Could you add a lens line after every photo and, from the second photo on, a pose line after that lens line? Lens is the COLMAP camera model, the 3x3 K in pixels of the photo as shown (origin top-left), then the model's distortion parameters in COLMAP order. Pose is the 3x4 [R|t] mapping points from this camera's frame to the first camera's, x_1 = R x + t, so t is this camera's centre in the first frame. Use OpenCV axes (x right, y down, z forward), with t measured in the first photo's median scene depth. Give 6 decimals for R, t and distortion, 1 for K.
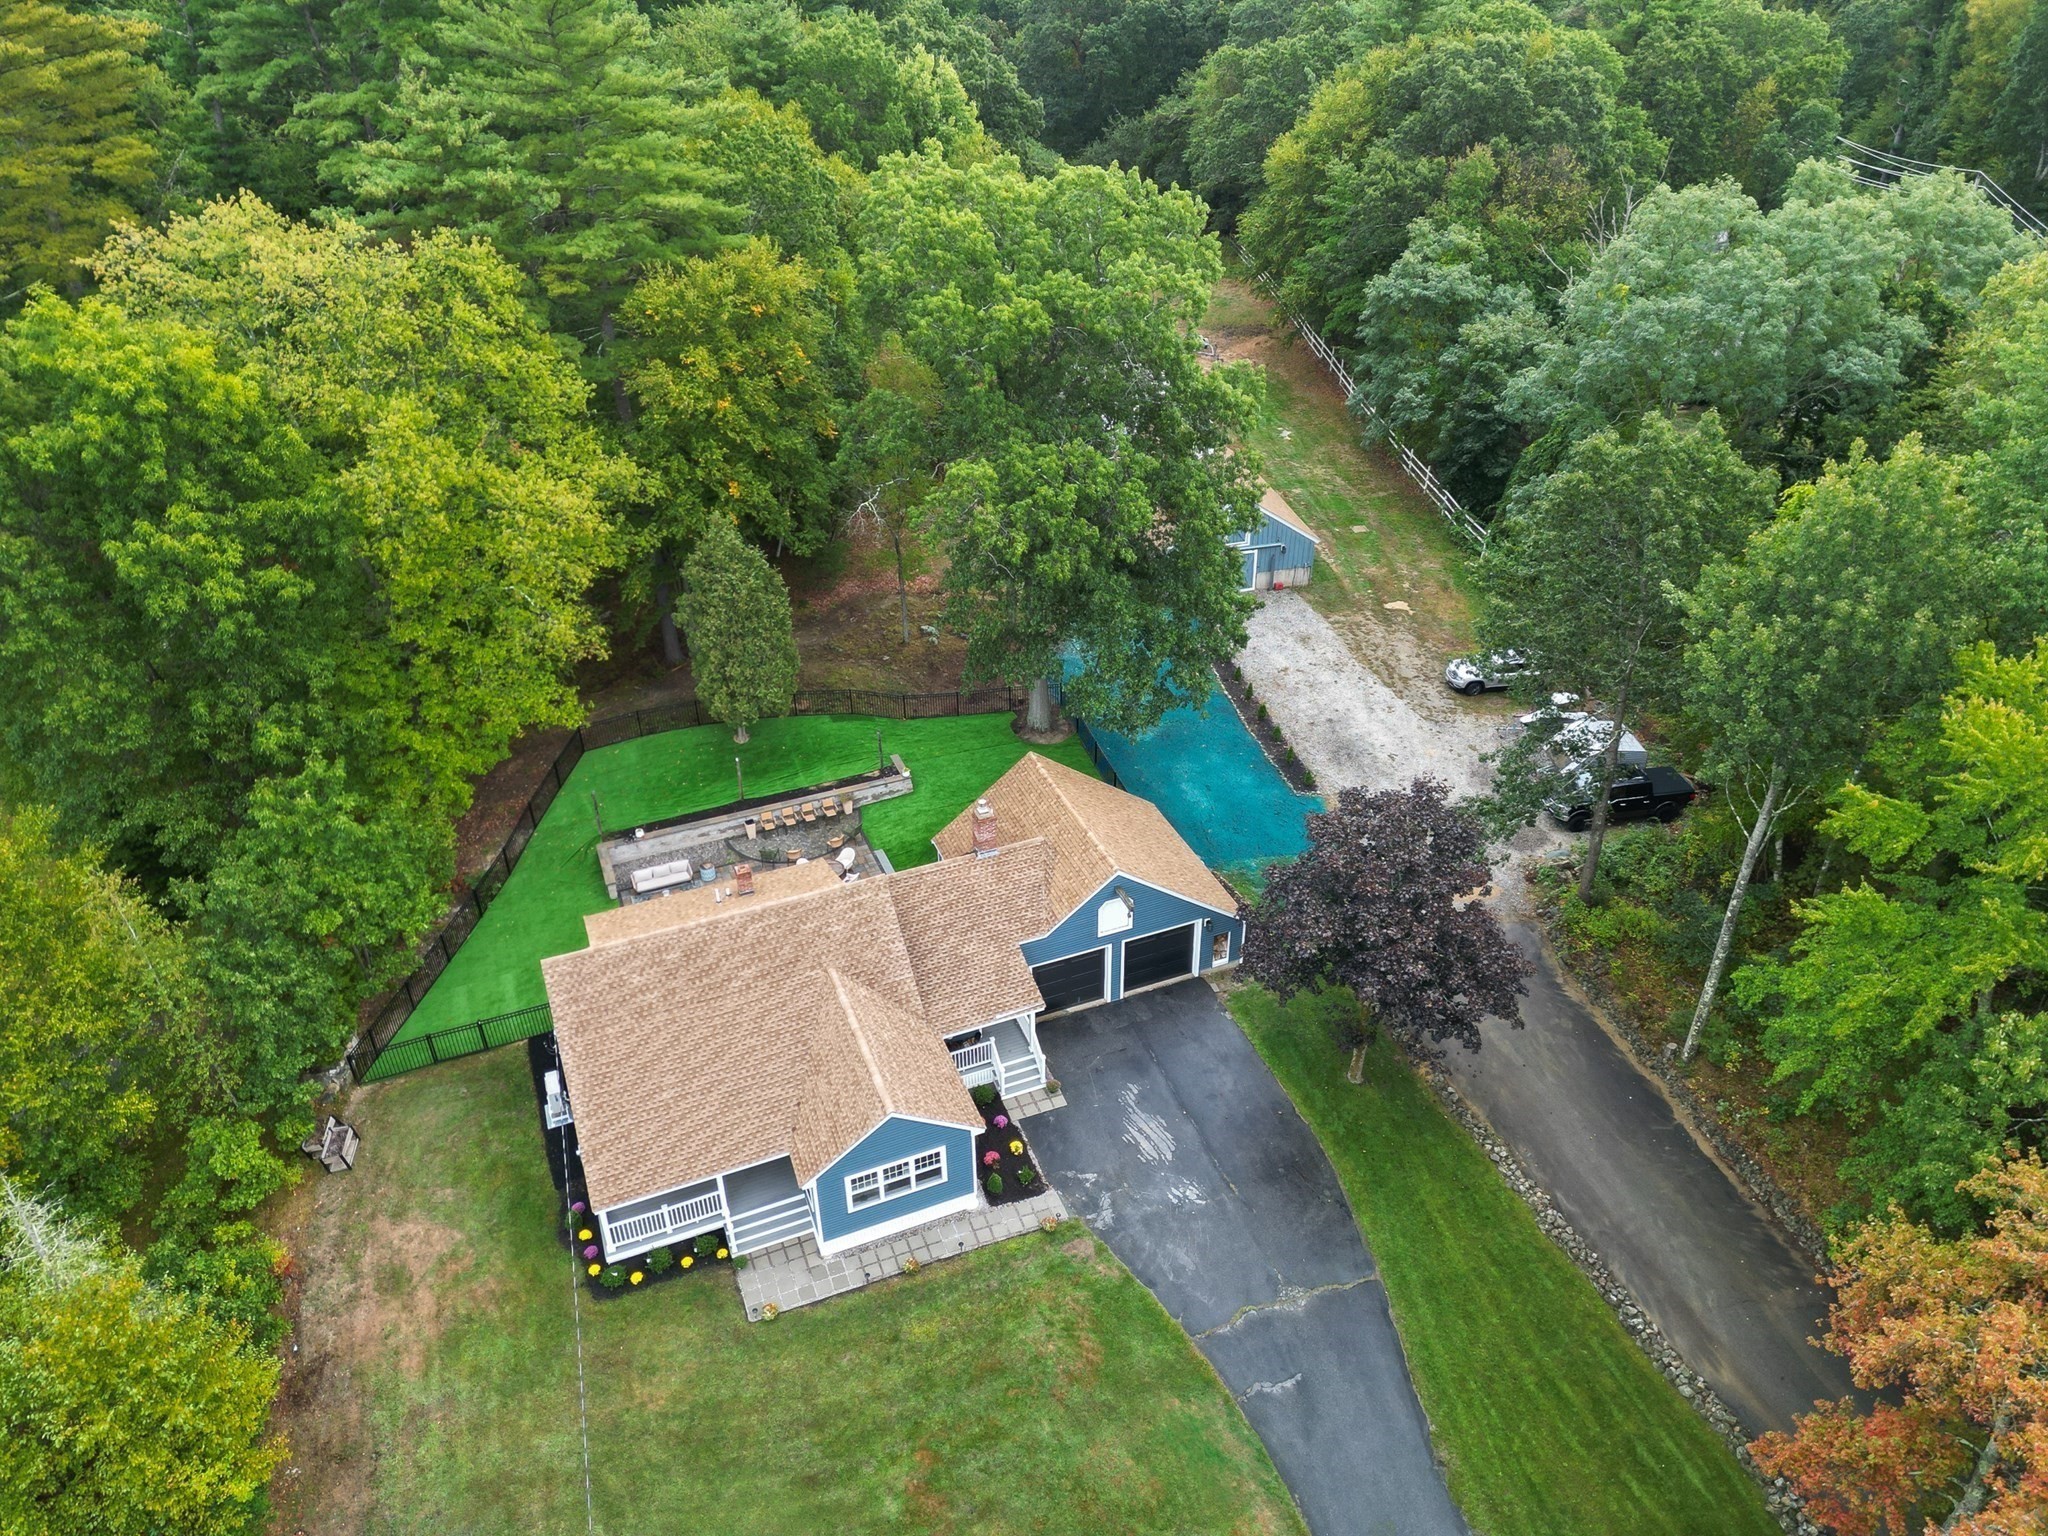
lens RADIAL K [[1417.3, 0, 1026.8], [0, 1417.3, 757.2], [0, 0, 1]] dist [0.028878, -0.026067]
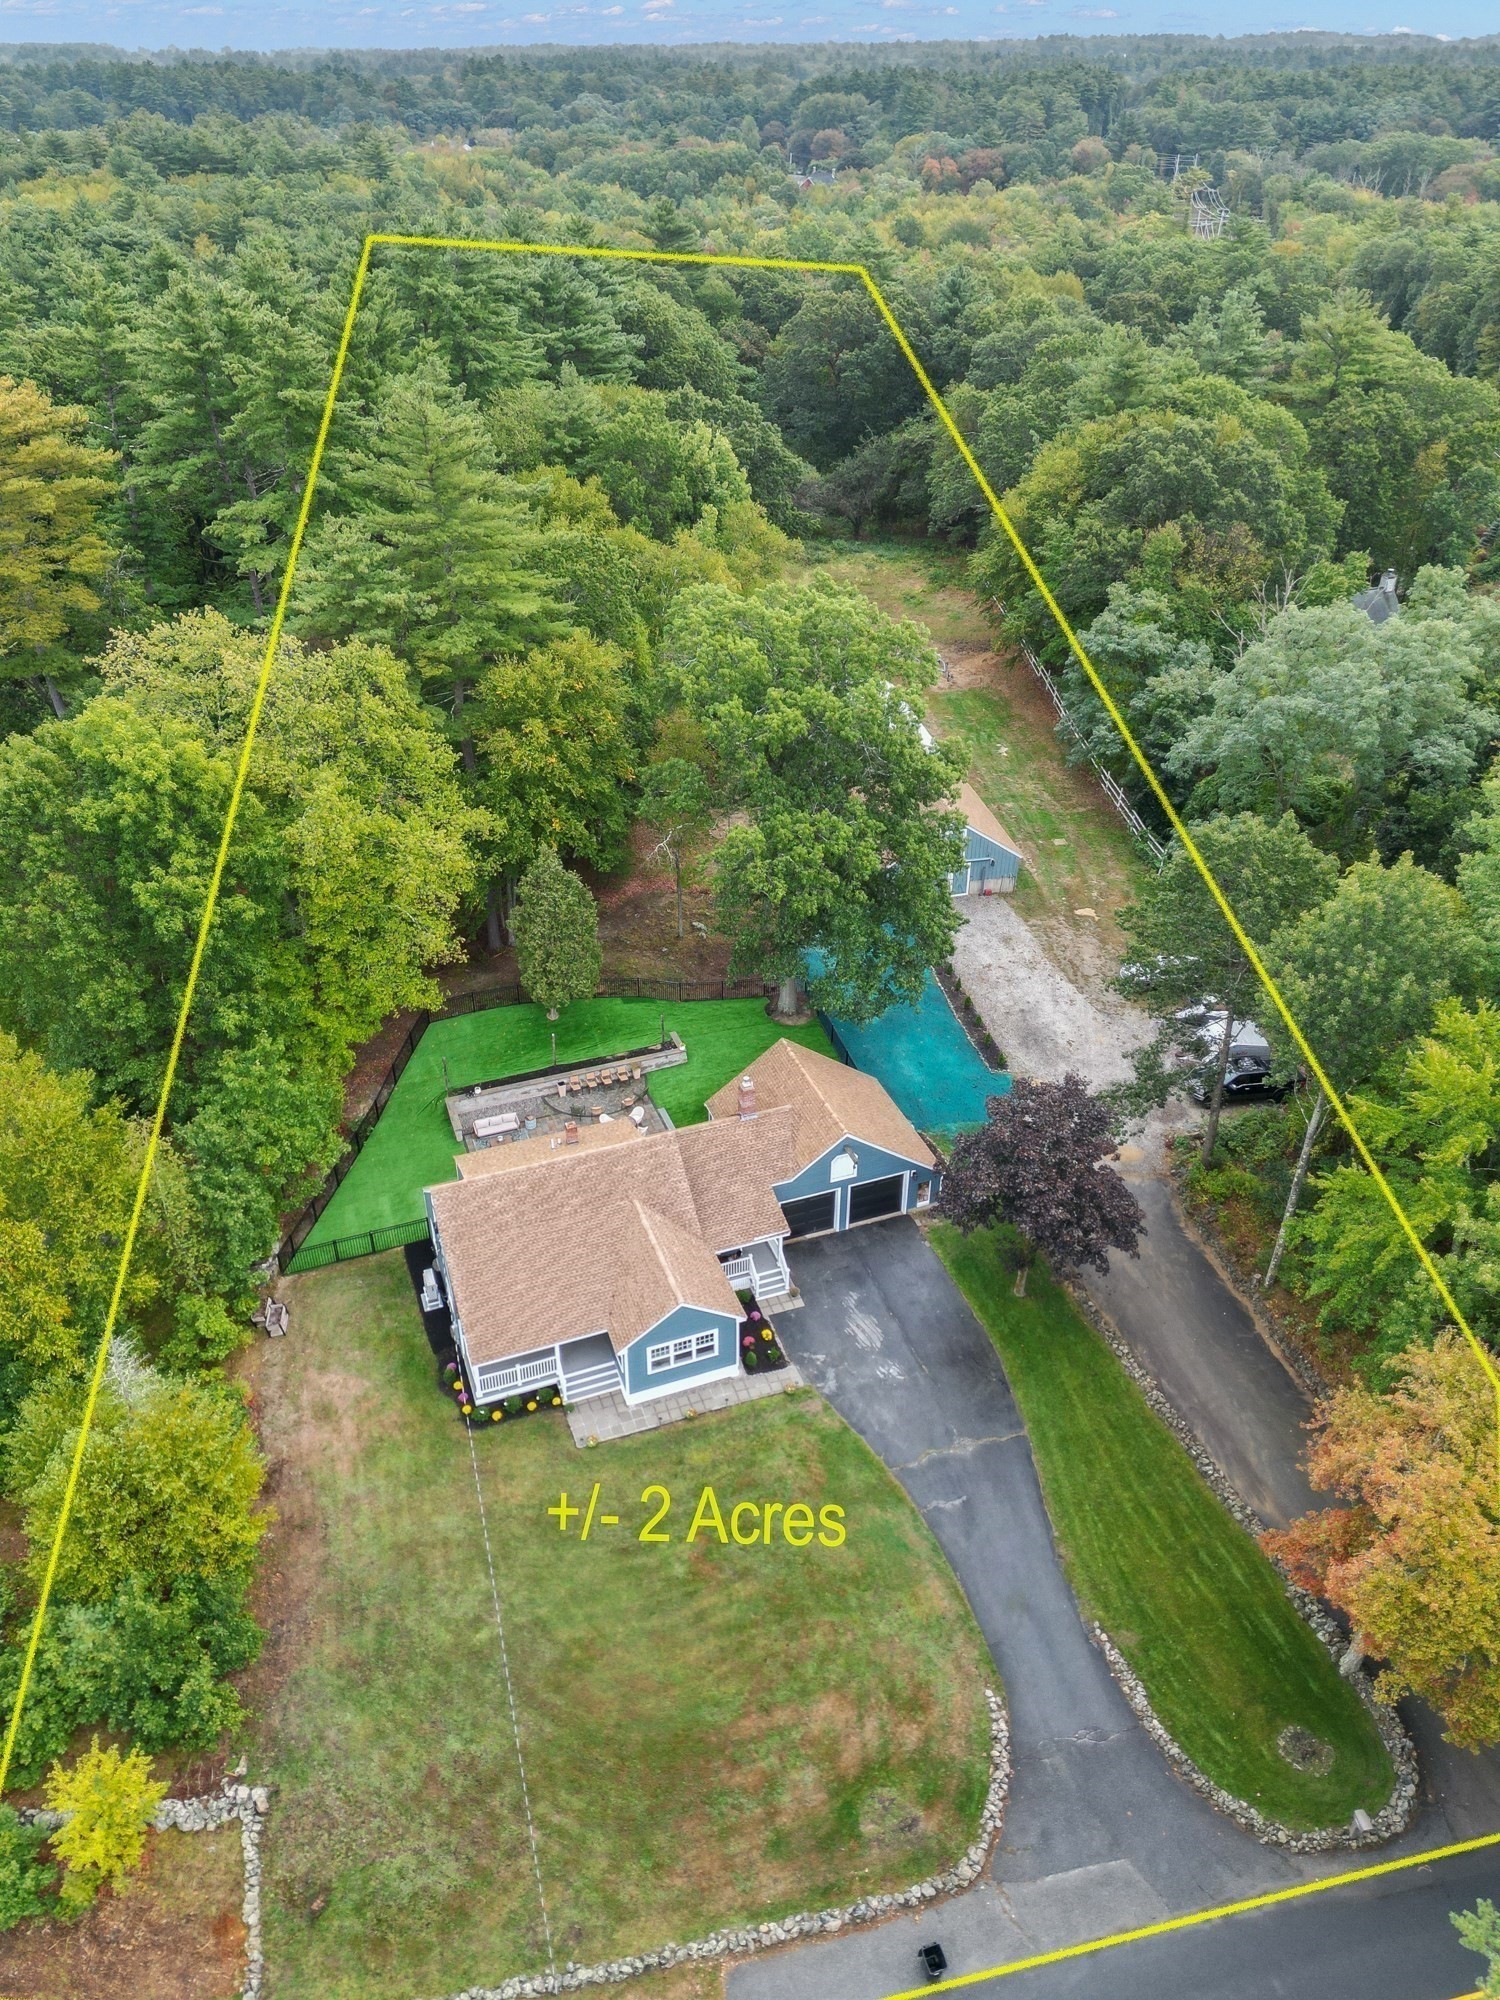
lens RADIAL K [[1384.1, 0, 743.5], [0, 1384.1, 1009.2], [0, 0, 1]] dist [0.028878, -0.026067]
pose [[0.999526, 0.027006, -0.014797, -0.017490], [-0.026868, 0.999594, 0.009468, -0.047621], [0.015047, -0.009066, 0.999846, -0.311791]]
